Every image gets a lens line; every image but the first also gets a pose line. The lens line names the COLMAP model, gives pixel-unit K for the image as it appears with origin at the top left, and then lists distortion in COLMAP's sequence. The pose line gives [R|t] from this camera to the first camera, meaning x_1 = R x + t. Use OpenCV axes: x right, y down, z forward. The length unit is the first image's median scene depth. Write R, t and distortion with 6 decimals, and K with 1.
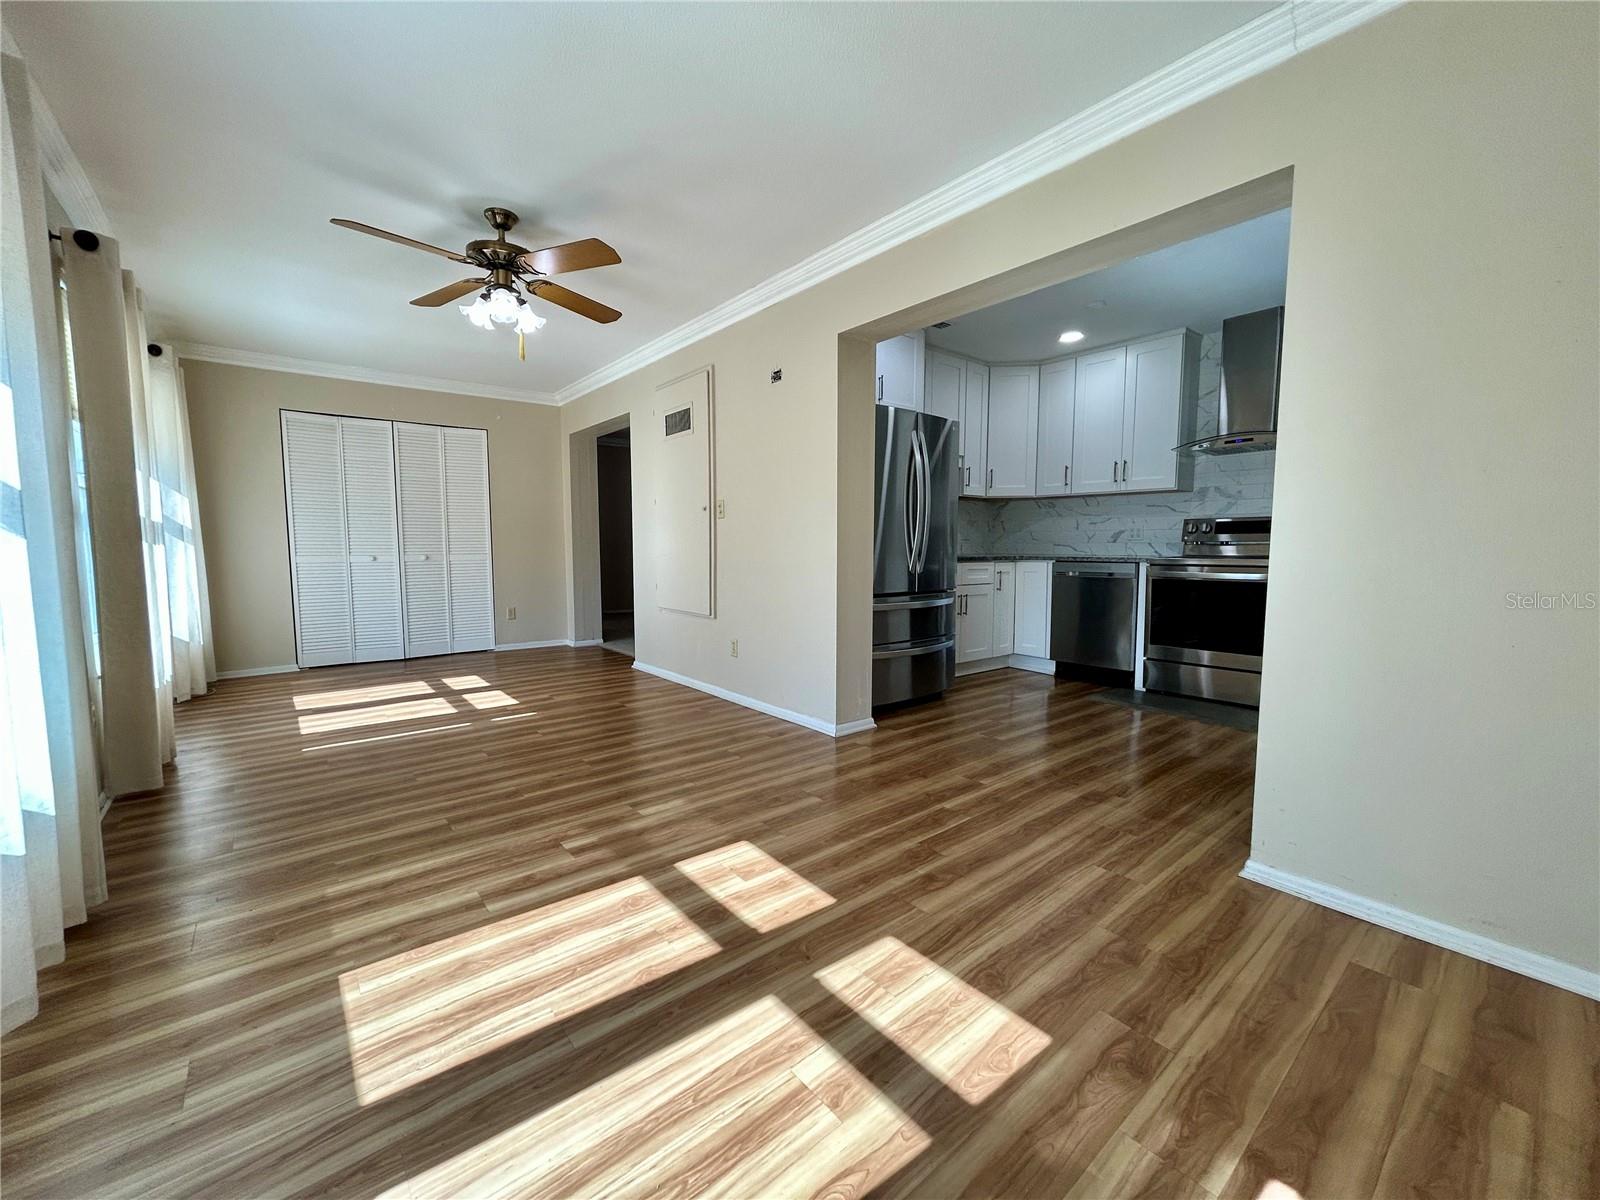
lens RADIAL K [[641.6, 0, 795.5], [0, 641.6, 598.6], [0, 0, 1]] dist [-0.001062, -0.000068]
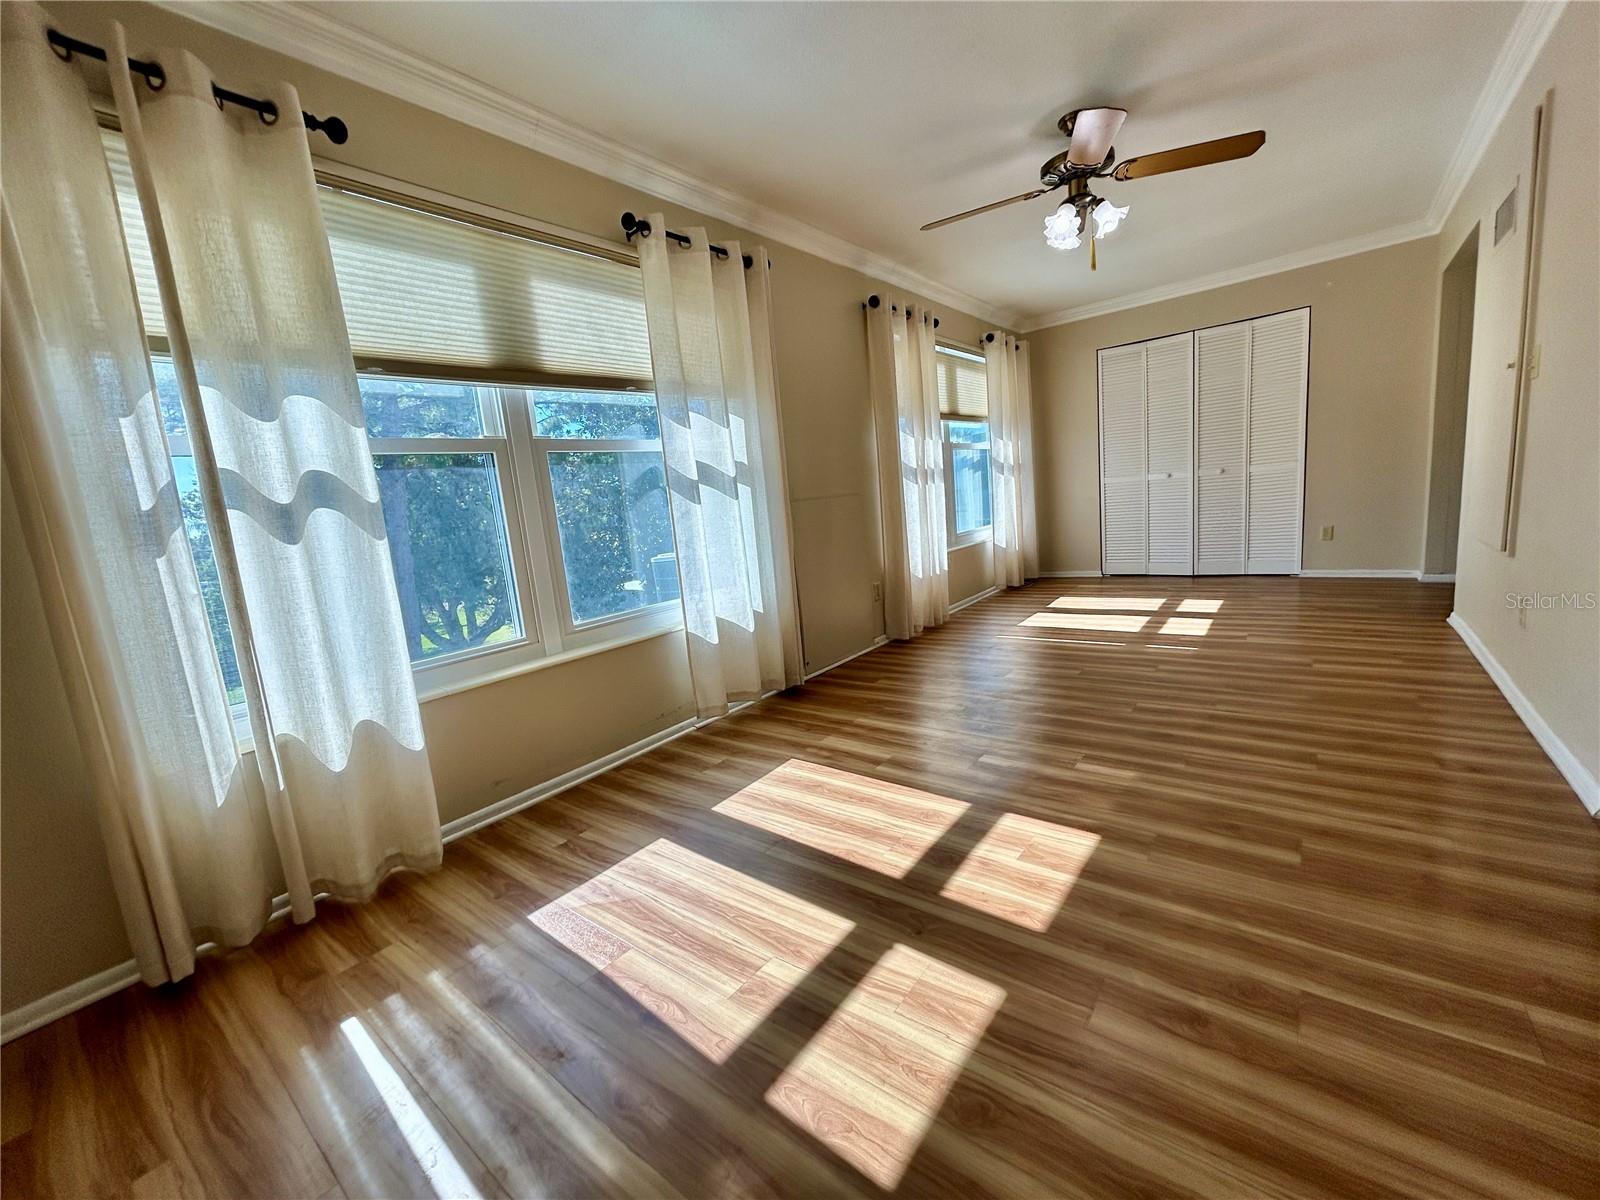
lens RADIAL K [[641.6, 0, 795.5], [0, 641.6, 598.6], [0, 0, 1]] dist [-0.001062, -0.000068]
pose [[0.218471, 0.133472, -0.966673, 0.649045], [0.009150, 0.990278, 0.138799, -0.042191], [0.975801, -0.039169, 0.215125, 0.510507]]
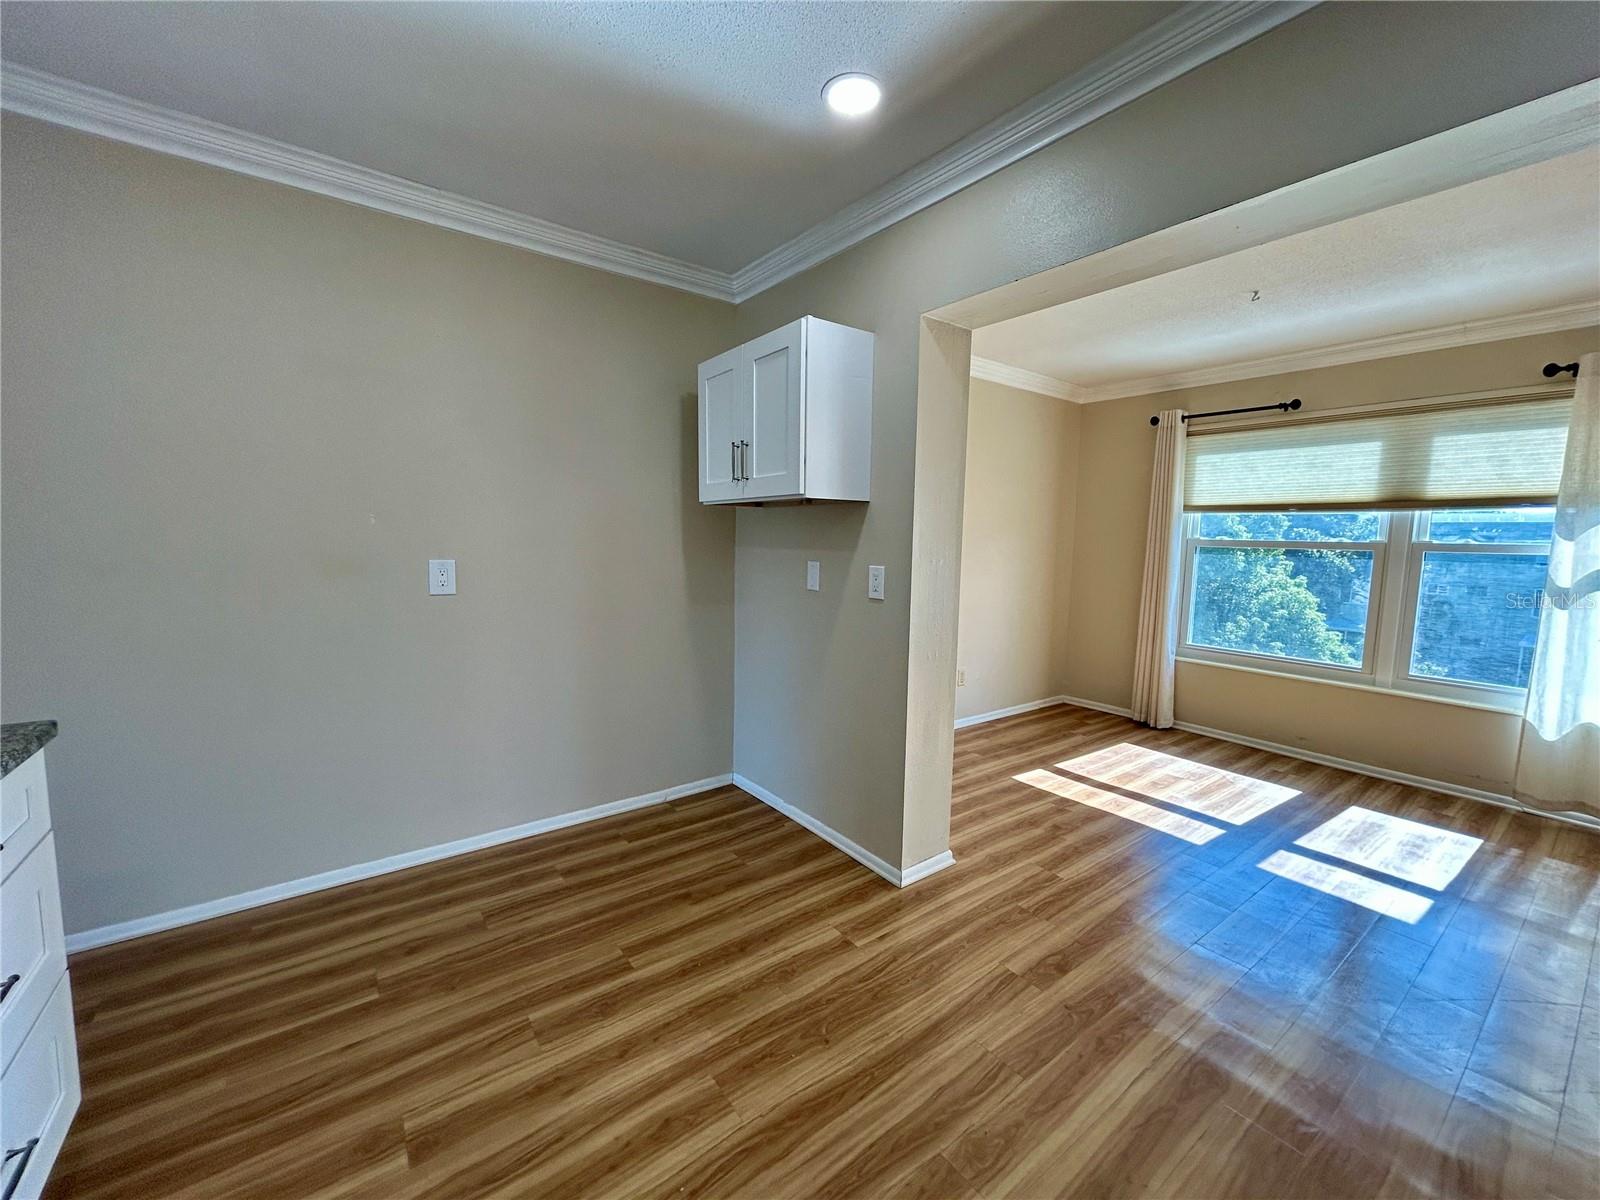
lens RADIAL K [[641.6, 0, 795.5], [0, 641.6, 598.6], [0, 0, 1]] dist [-0.001062, -0.000068]
pose [[-0.998686, -0.018122, 0.047932, 0.949317], [-0.008904, 0.982517, 0.185960, -0.343041], [-0.050464, 0.185289, -0.981387, 2.169489]]
